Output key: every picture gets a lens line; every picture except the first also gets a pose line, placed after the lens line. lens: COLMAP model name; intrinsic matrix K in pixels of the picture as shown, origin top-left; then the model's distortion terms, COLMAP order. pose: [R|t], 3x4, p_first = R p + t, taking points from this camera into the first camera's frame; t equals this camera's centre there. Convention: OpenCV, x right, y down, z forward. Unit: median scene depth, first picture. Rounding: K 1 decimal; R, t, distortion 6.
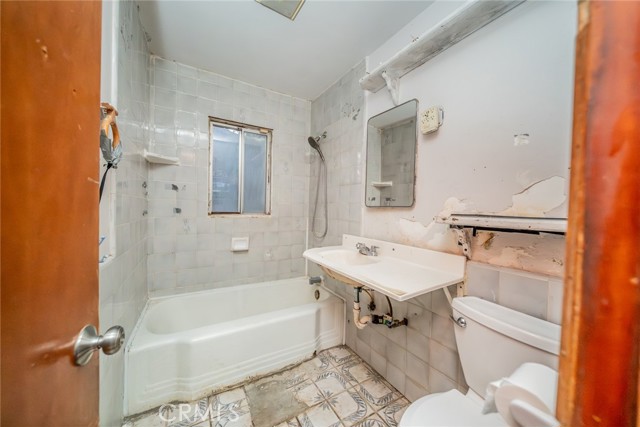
lens RADIAL K [[217.3, 0, 318.8], [0, 217.3, 214.9], [0, 0, 1]] dist [-0.007490, 0.000185]
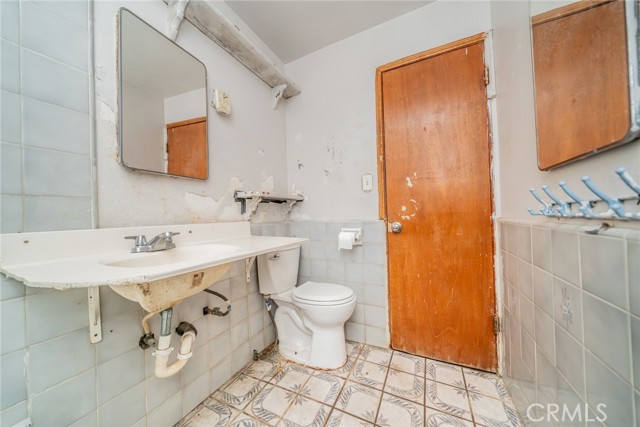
lens RADIAL K [[217.3, 0, 319.2], [0, 217.3, 213.3], [0, 0, 1]] dist [-0.007490, 0.000185]
pose [[-0.554715, -0.001004, 0.832040, -0.588454], [0.033554, 0.999159, 0.023576, 0.096069], [-0.831364, 0.040996, -0.554215, 1.102885]]
